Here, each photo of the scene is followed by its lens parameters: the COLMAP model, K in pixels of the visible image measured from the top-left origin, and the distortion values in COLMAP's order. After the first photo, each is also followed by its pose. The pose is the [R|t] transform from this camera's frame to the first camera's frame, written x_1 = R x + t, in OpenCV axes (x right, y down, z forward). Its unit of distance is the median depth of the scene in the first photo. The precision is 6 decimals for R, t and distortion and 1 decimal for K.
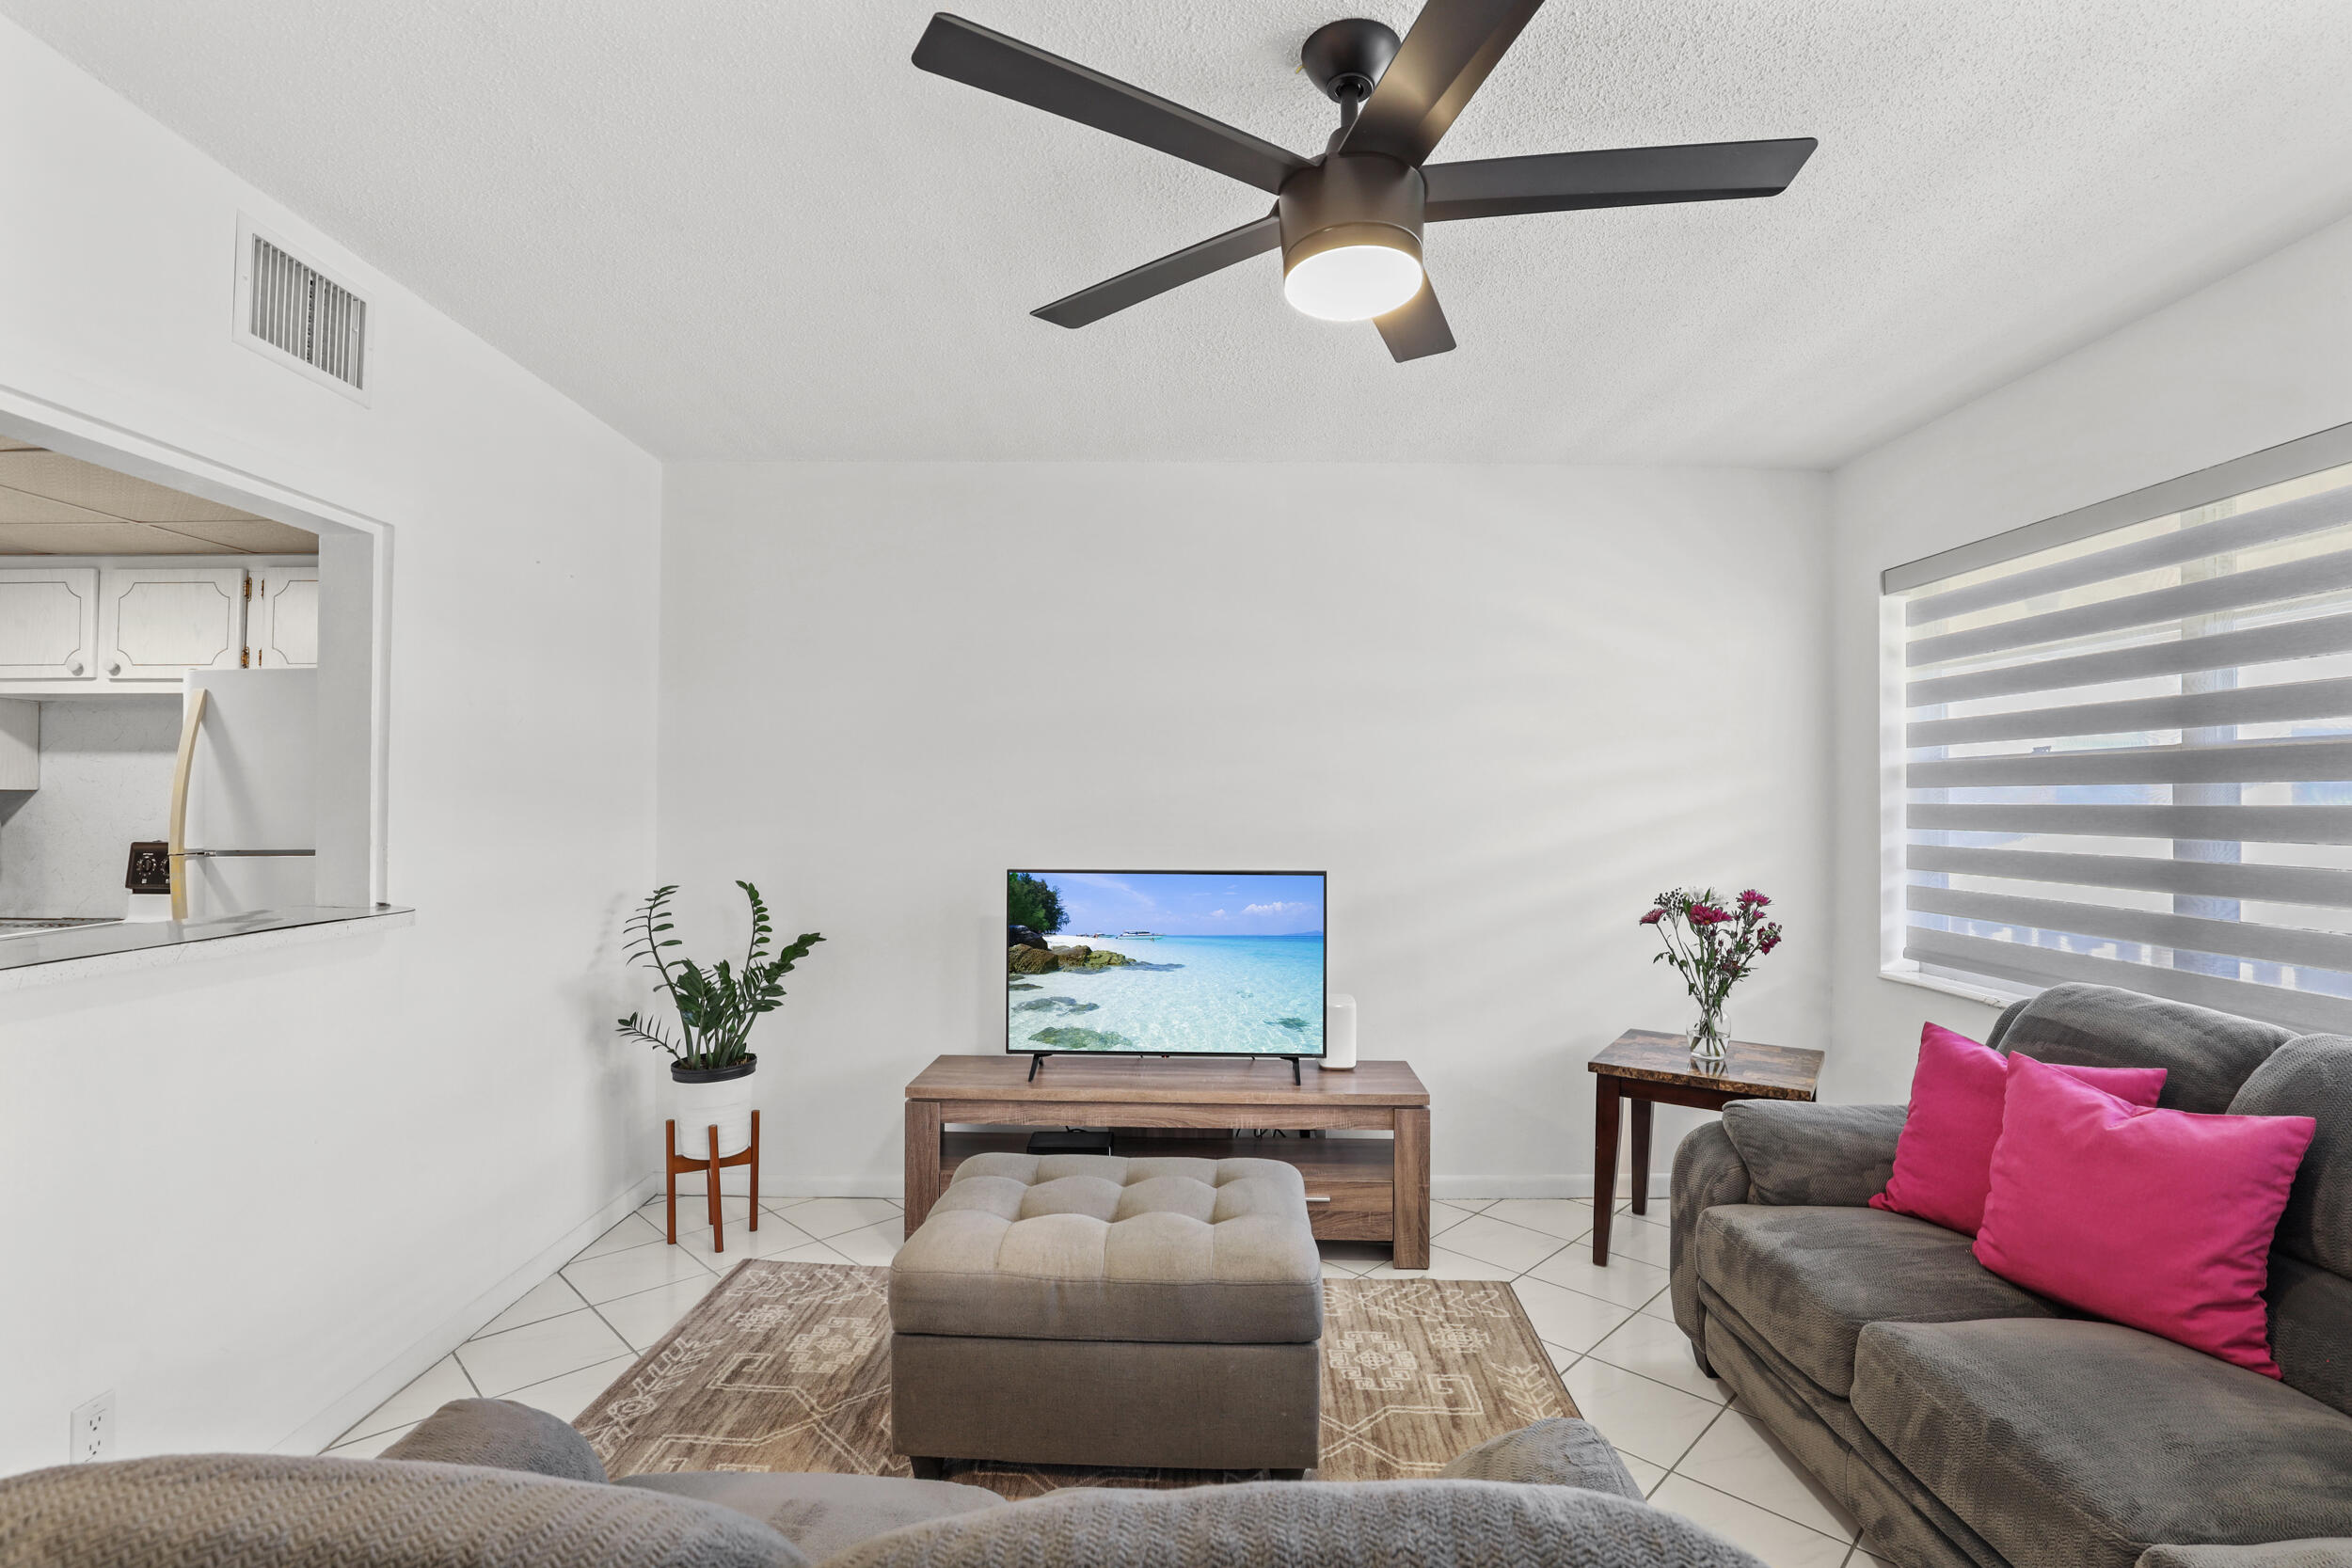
lens RADIAL K [[1088.5, 0, 1171.9], [0, 1088.5, 791.2], [0, 0, 1]] dist [-0.022701, 0.001199]
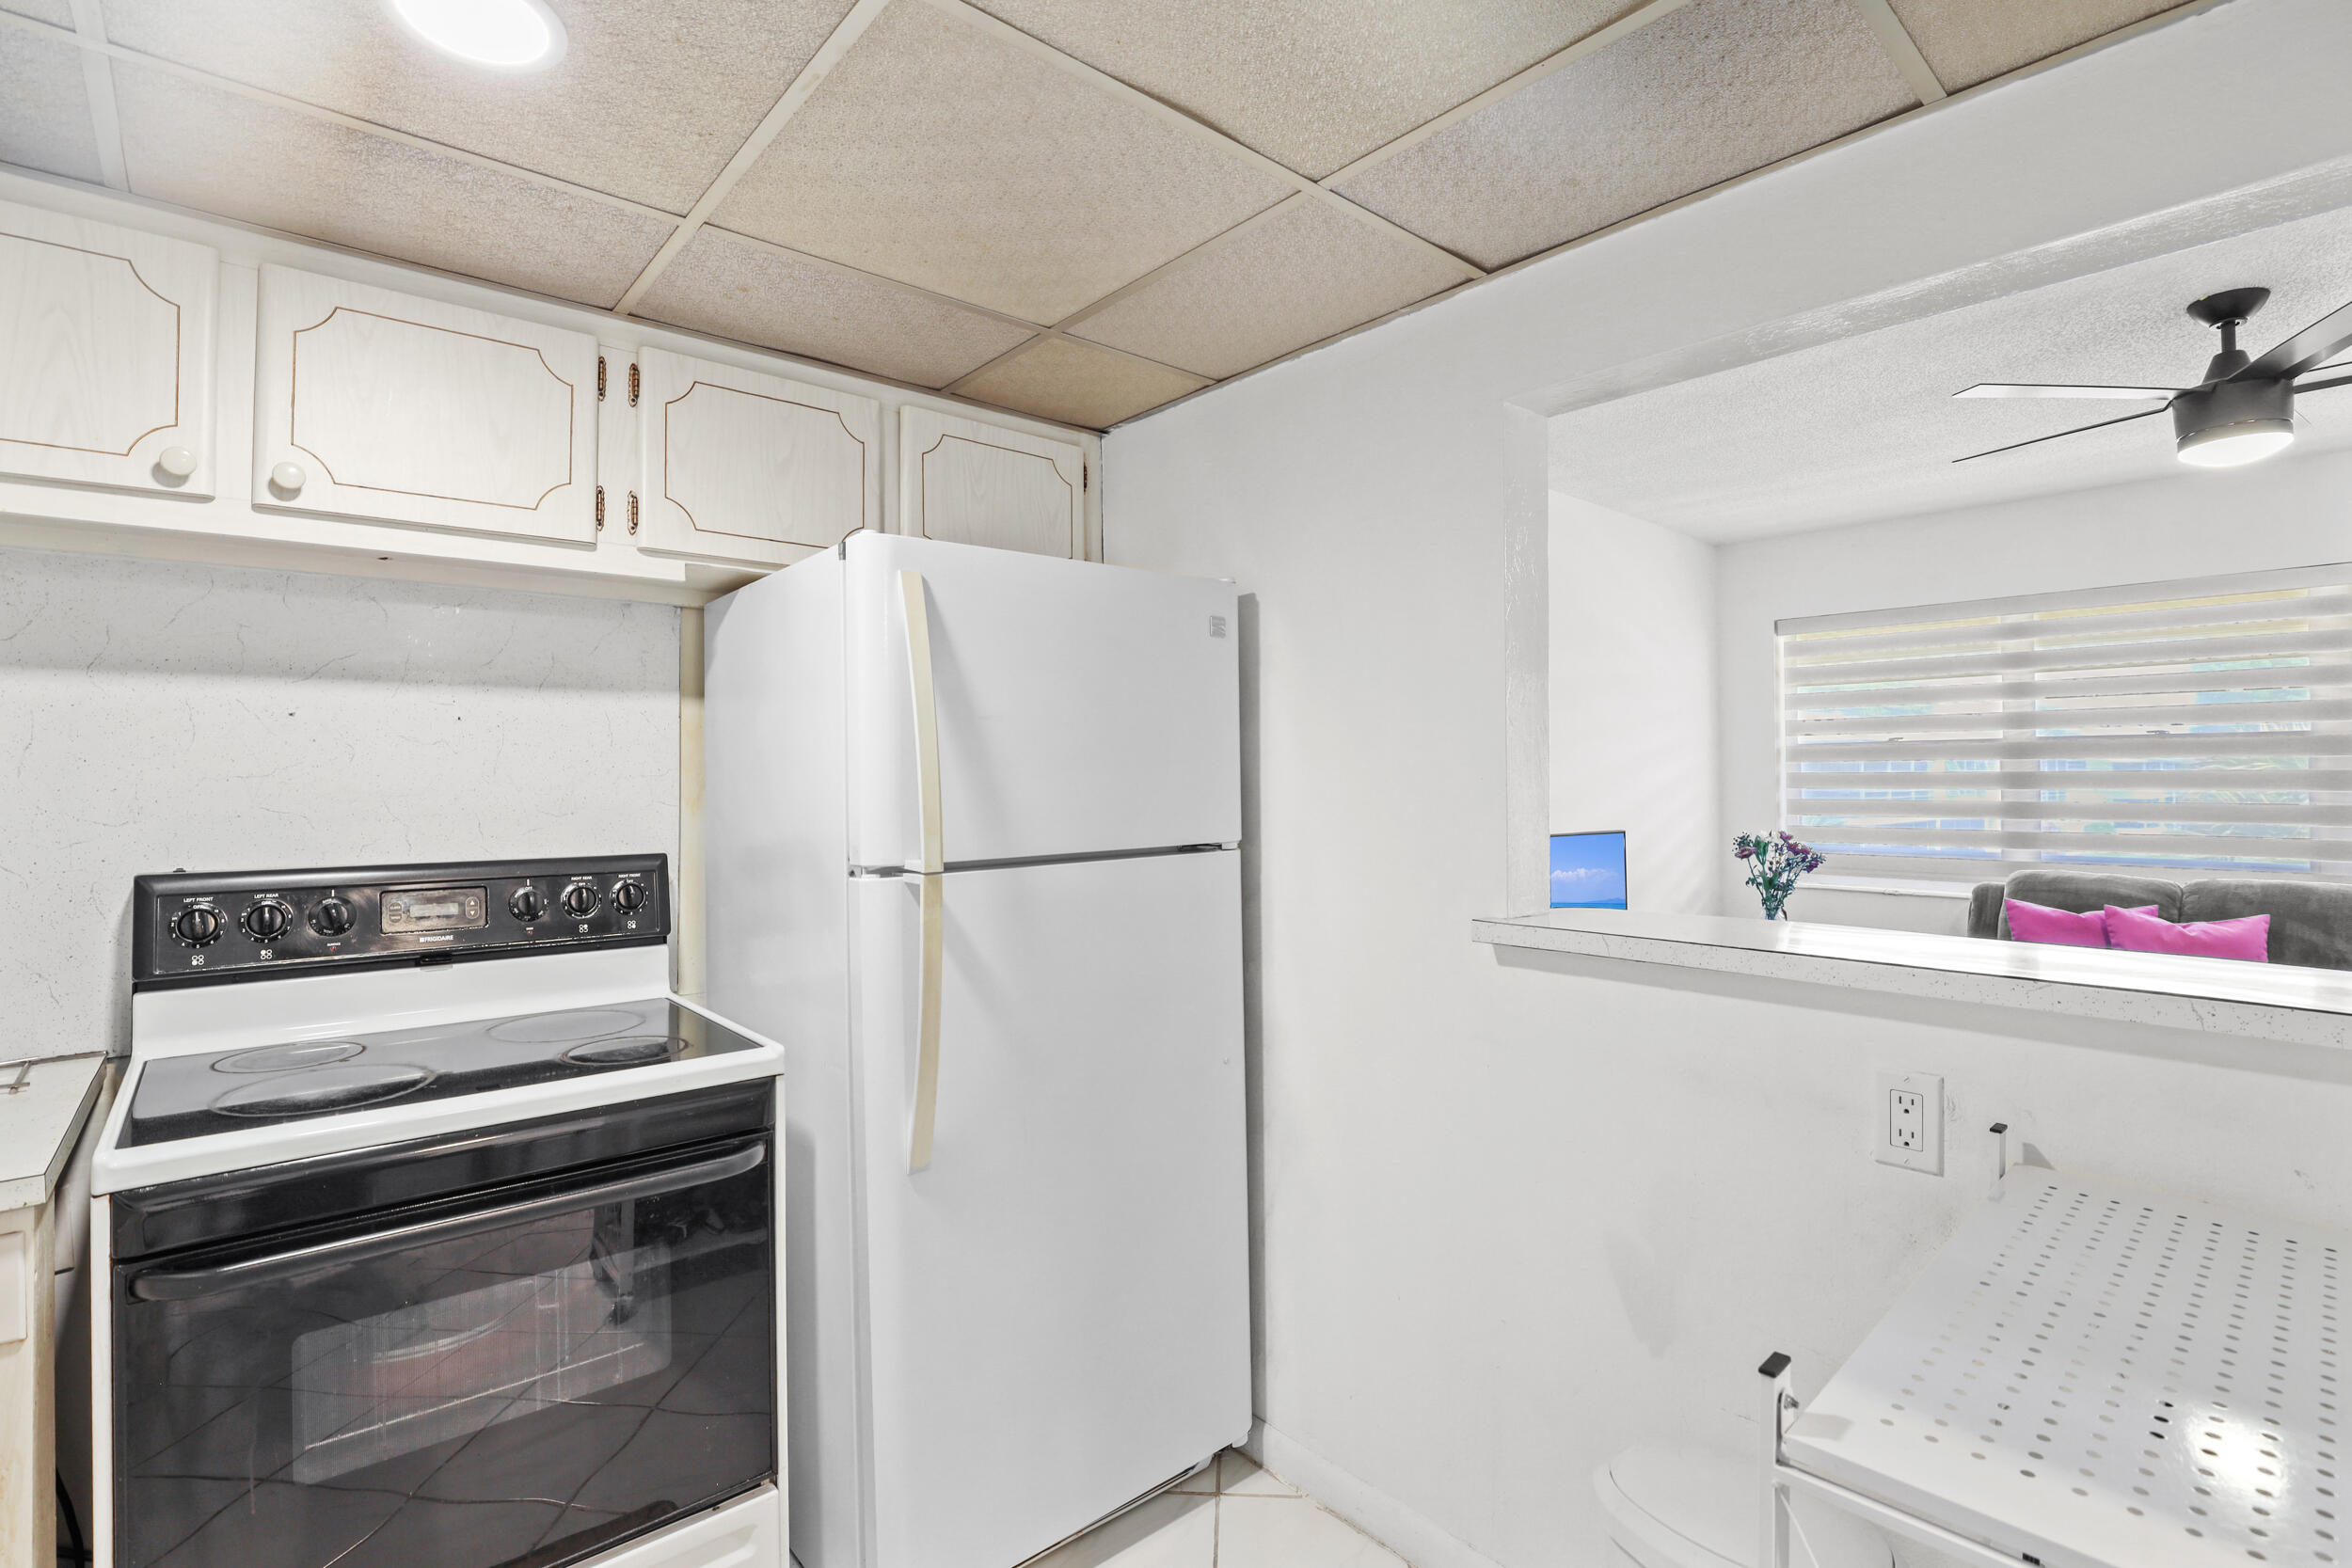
lens RADIAL K [[1099.6, 0, 1169.8], [0, 1099.6, 755.3], [0, 0, 1]] dist [-0.025248, 0.000989]
pose [[0.749282, 0.006700, 0.662217, -1.013402], [0.001830, 0.999924, -0.012187, 0.004657], [-0.662249, 0.010343, 0.749213, 0.413415]]
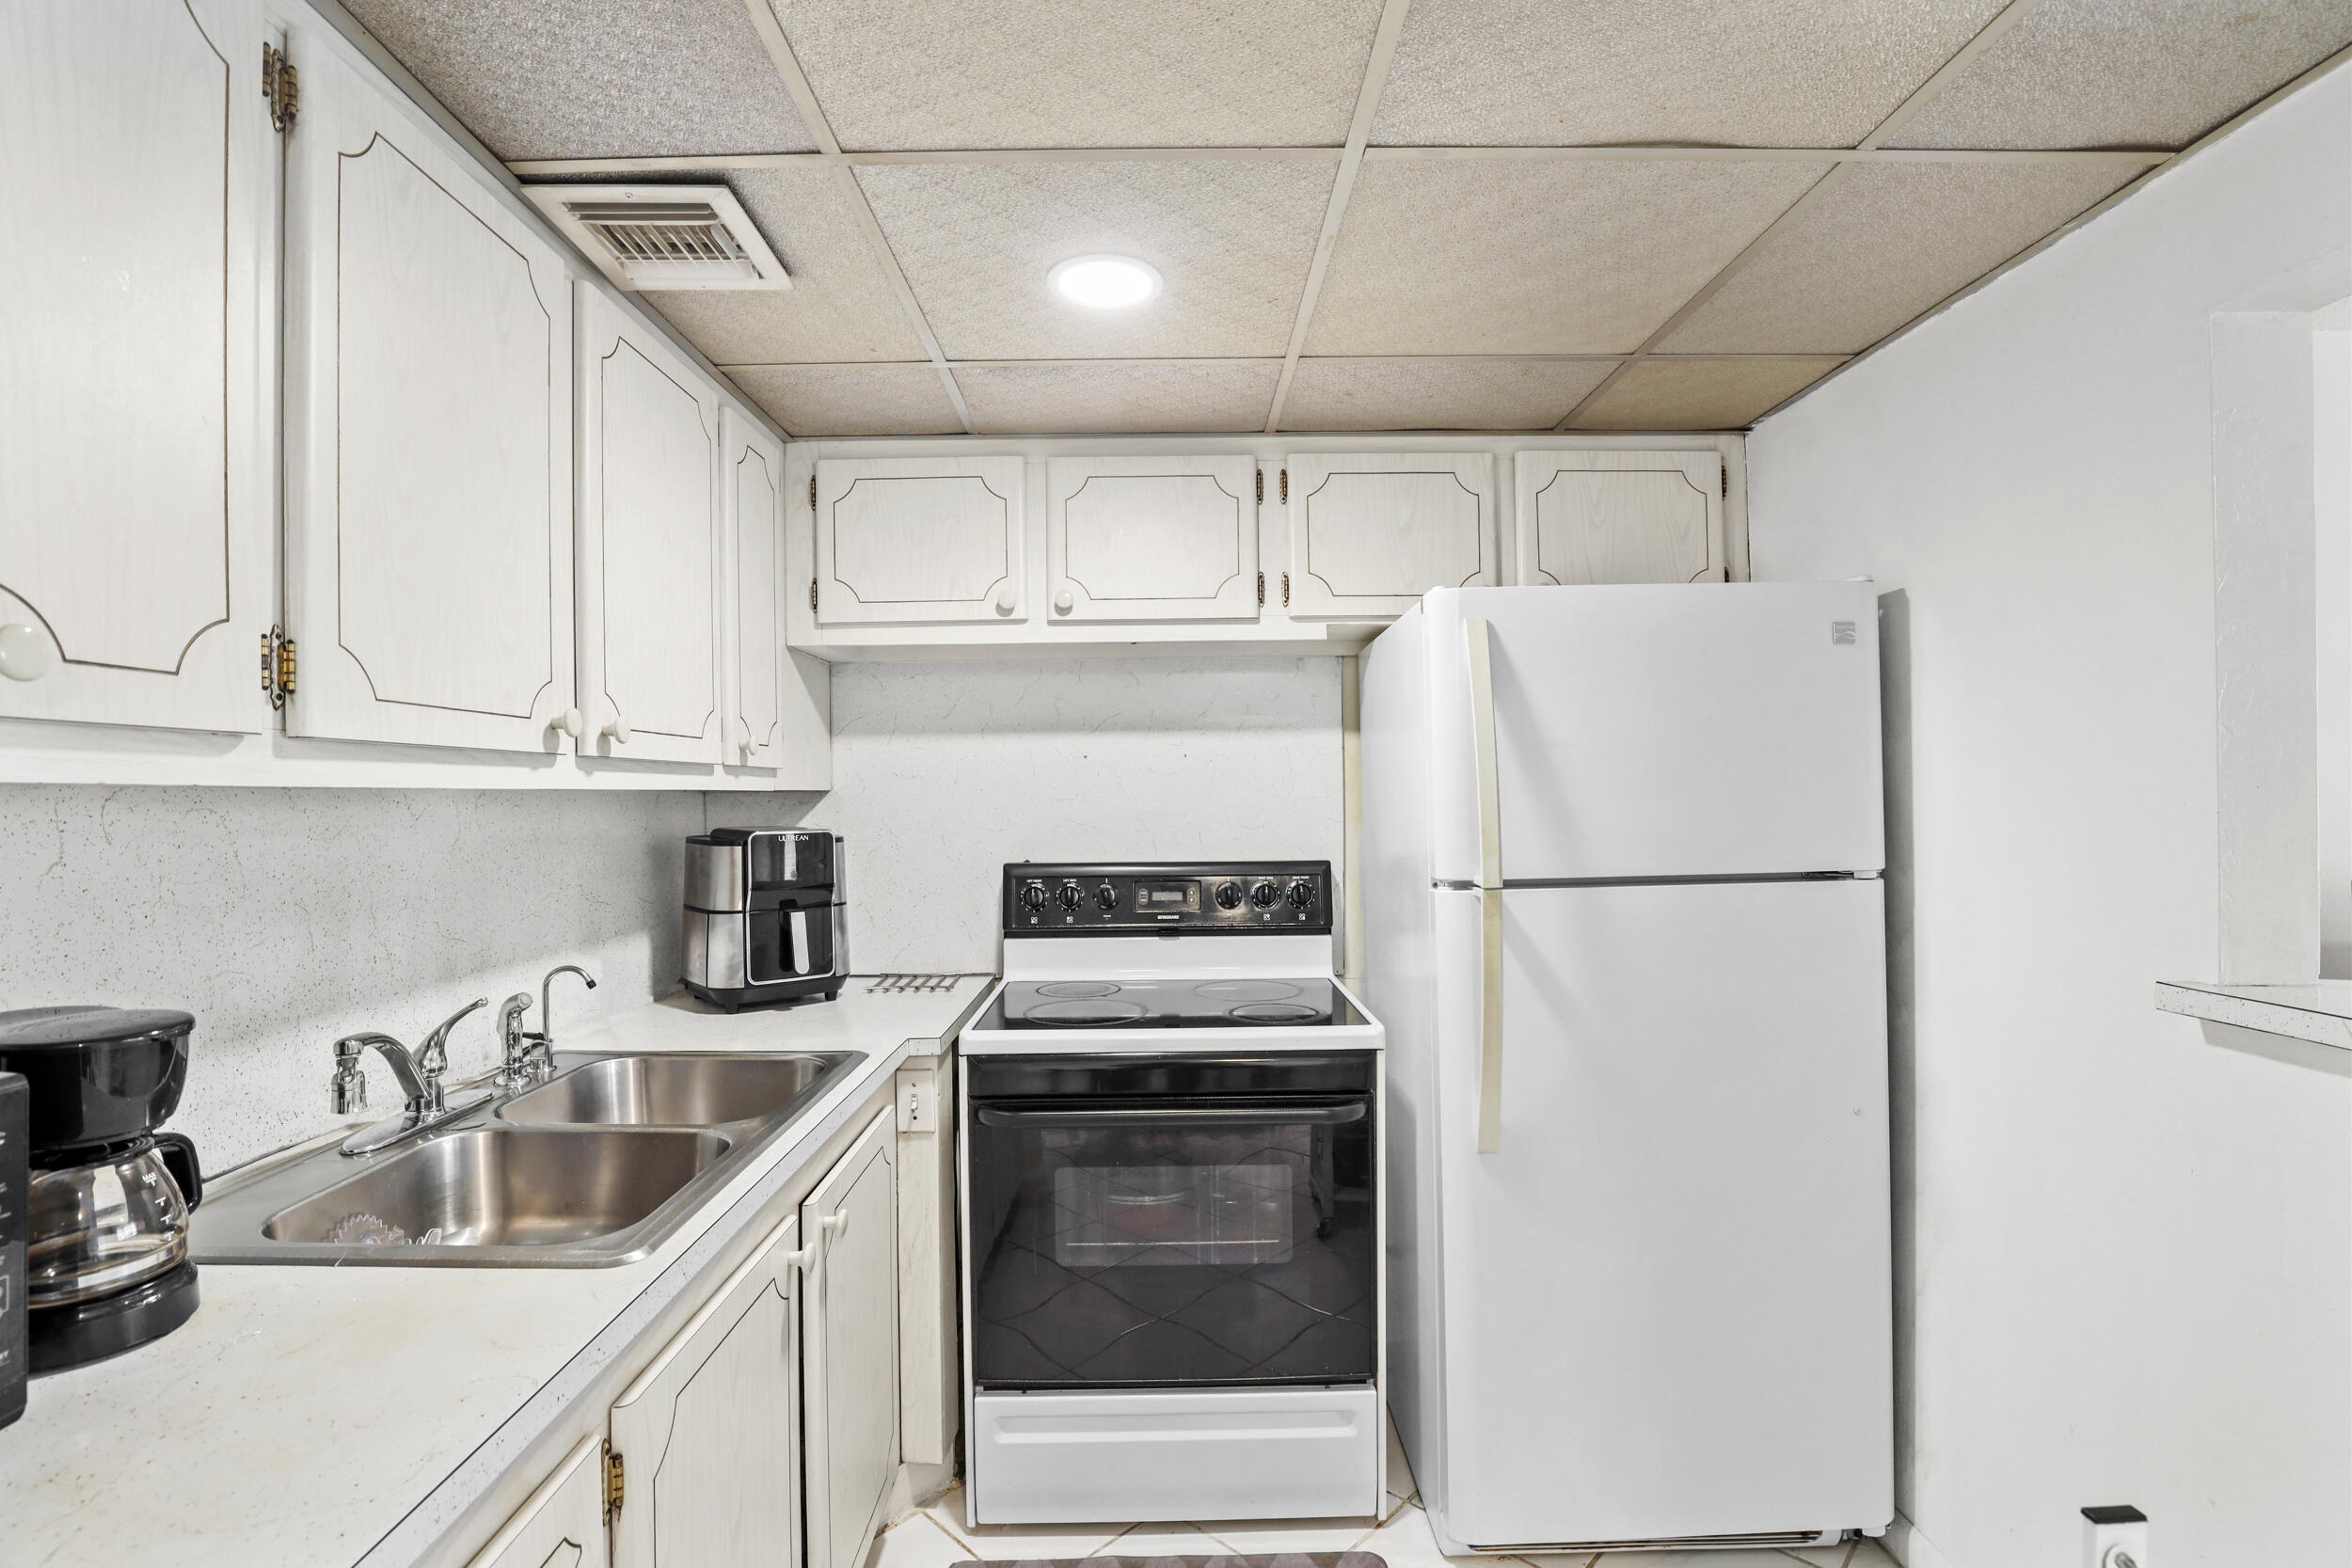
lens RADIAL K [[1088.5, 0, 1171.9], [0, 1088.5, 791.2], [0, 0, 1]] dist [-0.022701, 0.001199]
pose [[0.999707, -0.014415, 0.019446, -0.939275], [0.014243, 0.999859, 0.008949, -0.004252], [-0.019572, -0.008669, 0.999771, 0.315598]]
